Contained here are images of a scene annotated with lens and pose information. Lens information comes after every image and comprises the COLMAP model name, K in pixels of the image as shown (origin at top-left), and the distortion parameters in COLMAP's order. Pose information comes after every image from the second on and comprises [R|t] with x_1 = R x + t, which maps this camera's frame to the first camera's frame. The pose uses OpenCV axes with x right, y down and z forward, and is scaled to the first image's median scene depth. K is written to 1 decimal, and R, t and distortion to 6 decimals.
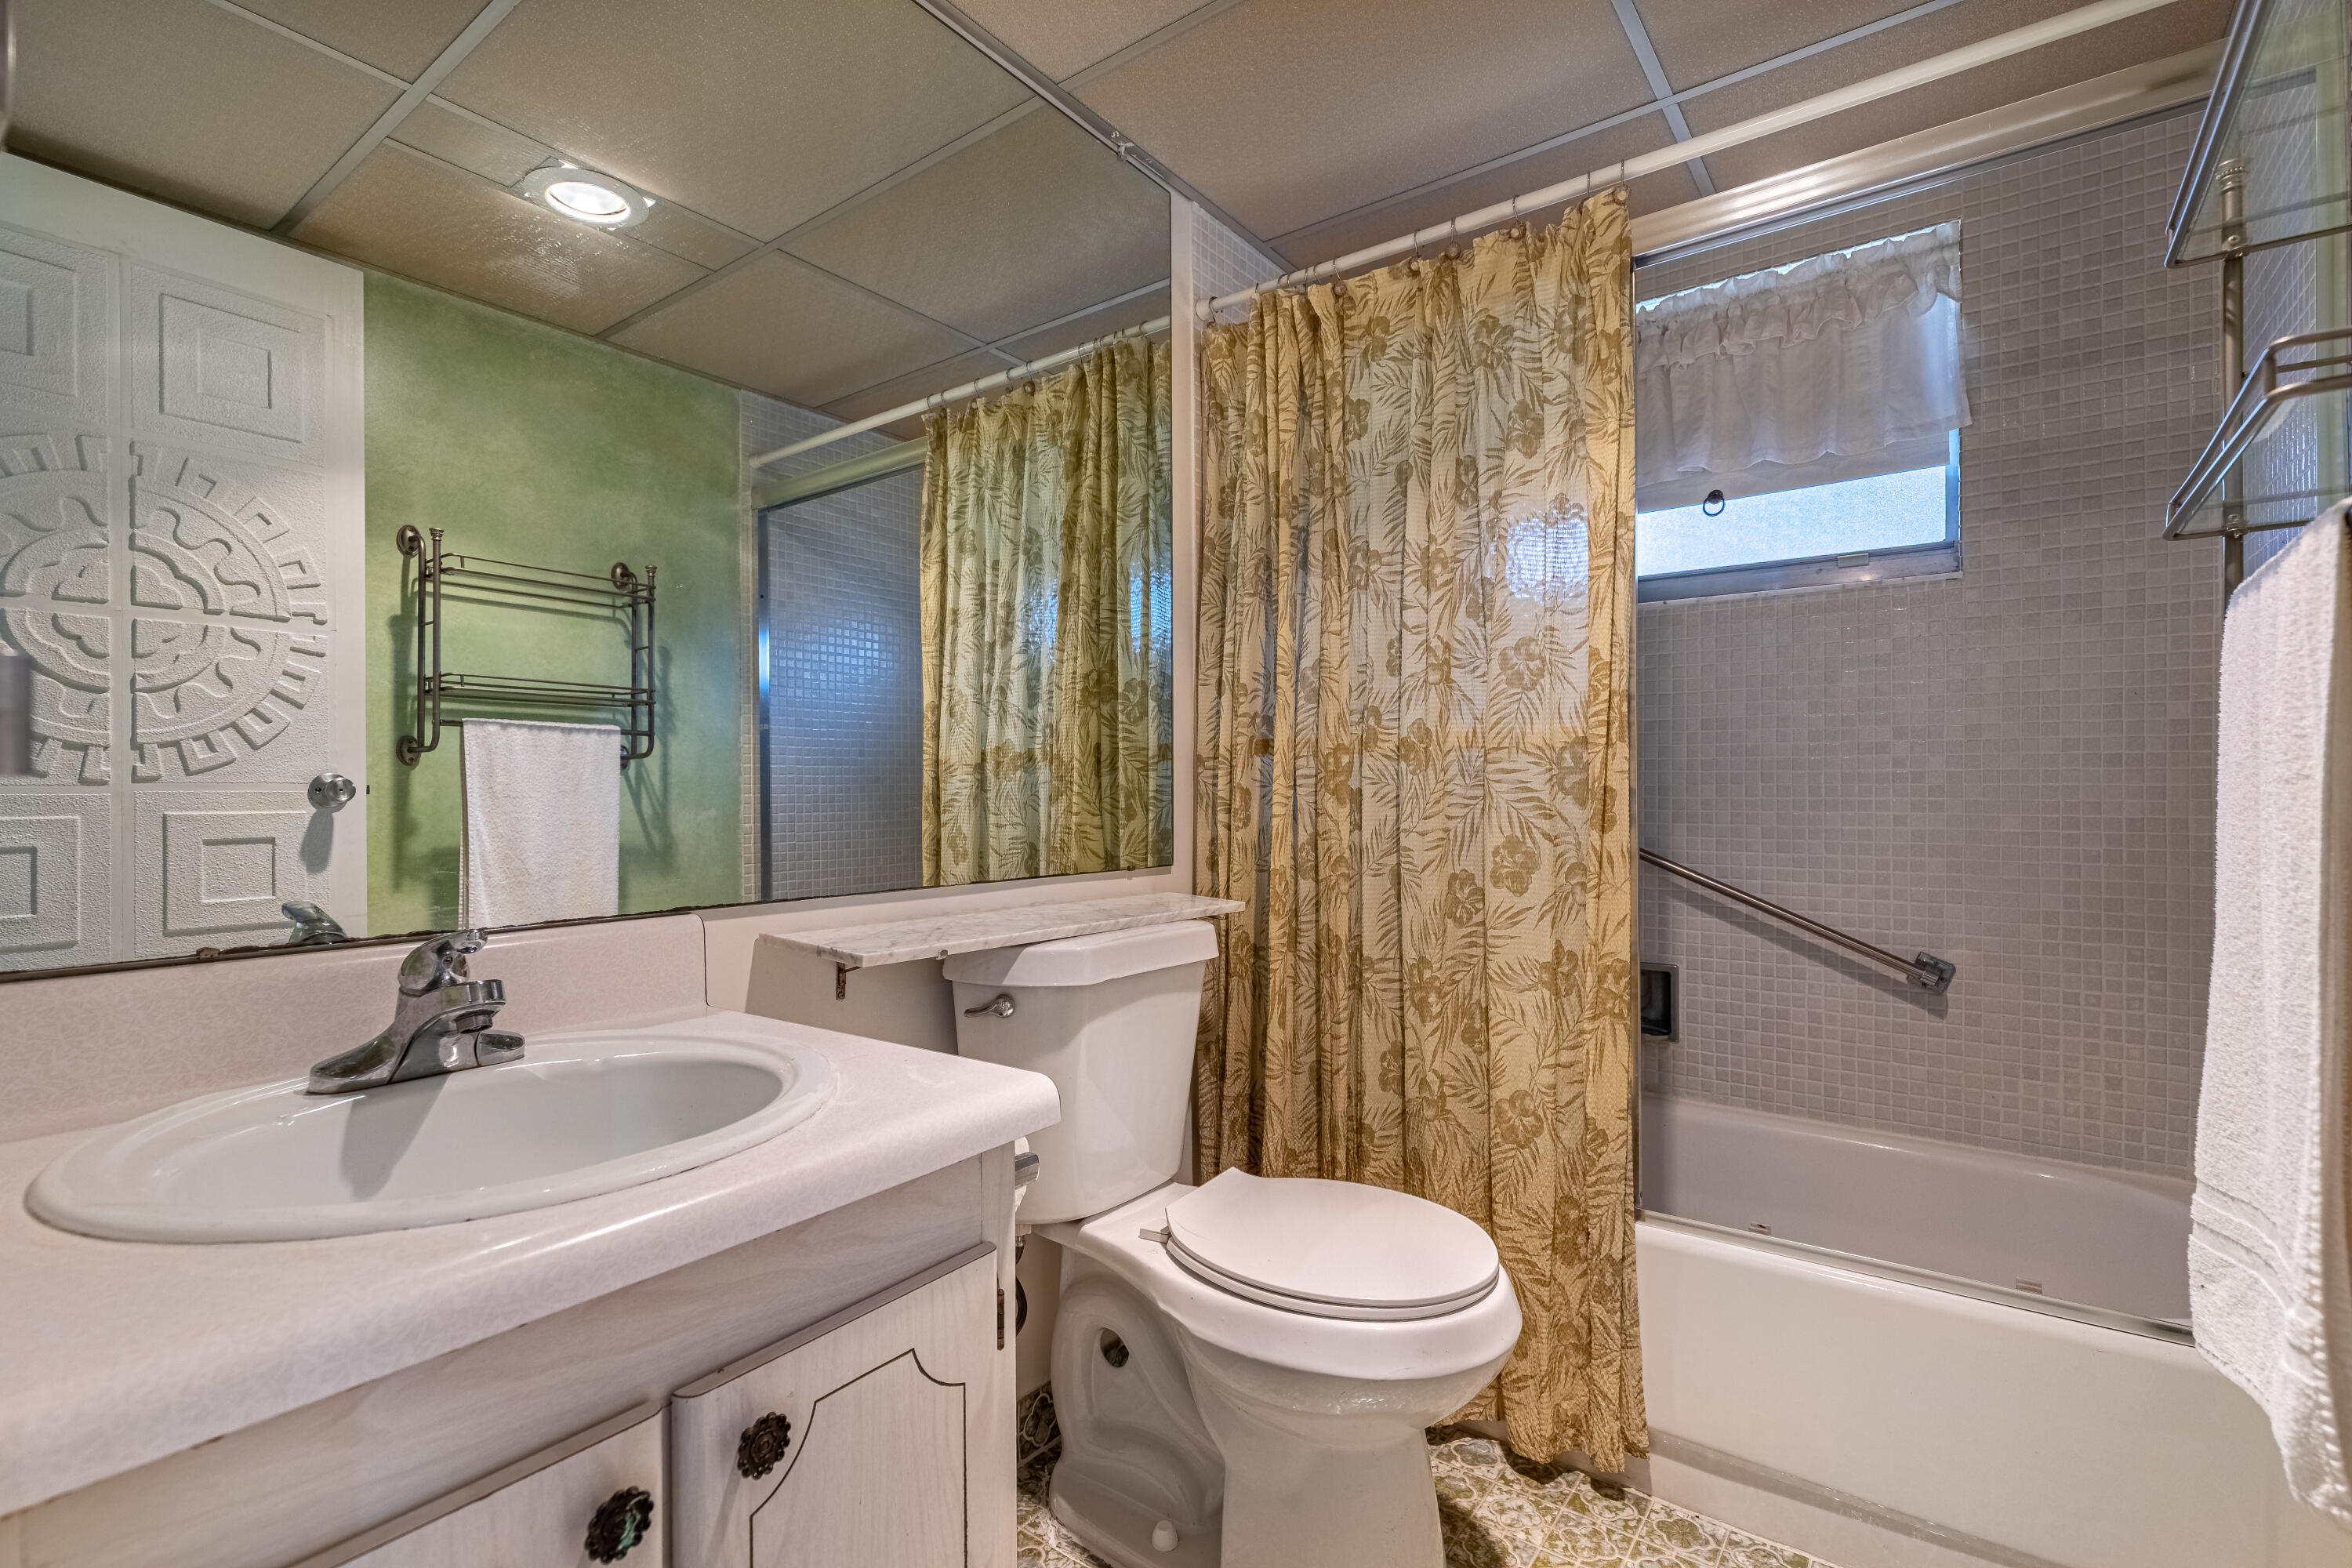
lens RADIAL K [[1100.8, 0, 1176.0], [0, 1100.8, 784.0], [0, 0, 1]] dist [0.004044, -0.000776]
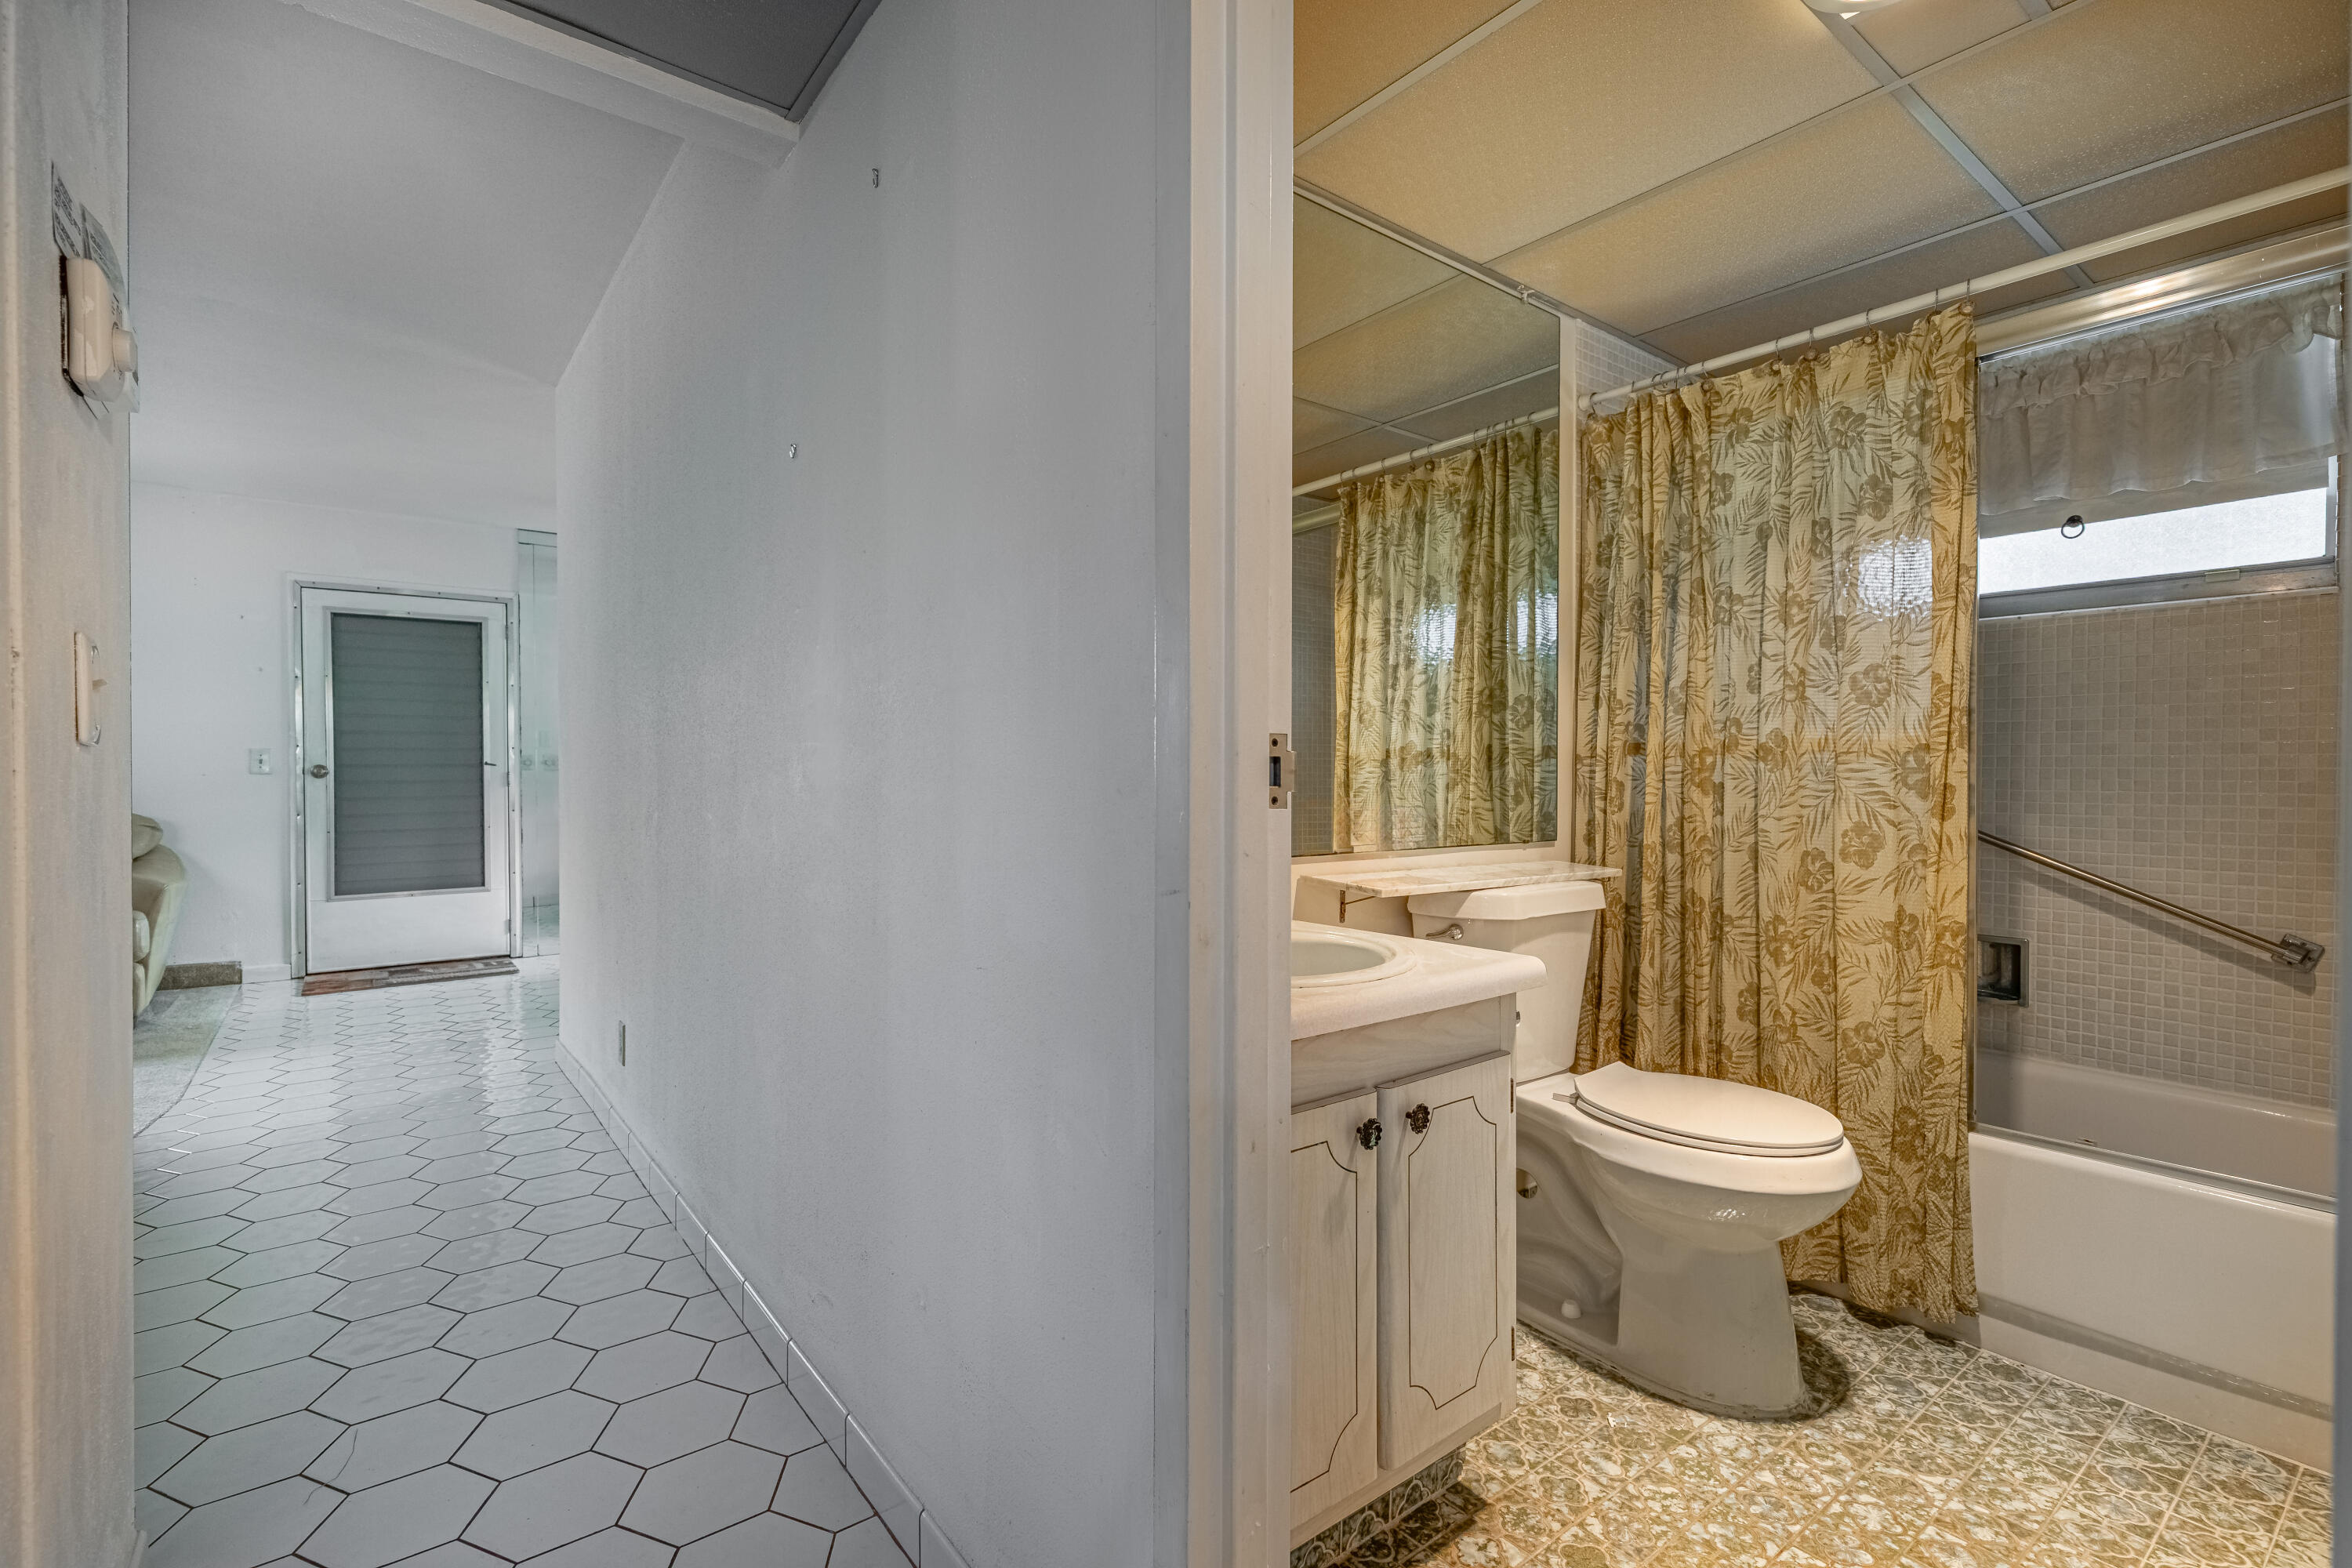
lens RADIAL K [[1058.2, 0, 1150.7], [0, 1058.2, 782.8], [0, 0, 1]] dist [0.001253, 0.000063]
pose [[0.956038, 0.006336, -0.293176, -0.104128], [-0.001668, 0.999868, 0.016170, -0.014129], [0.293240, -0.014970, 0.955922, -0.356906]]
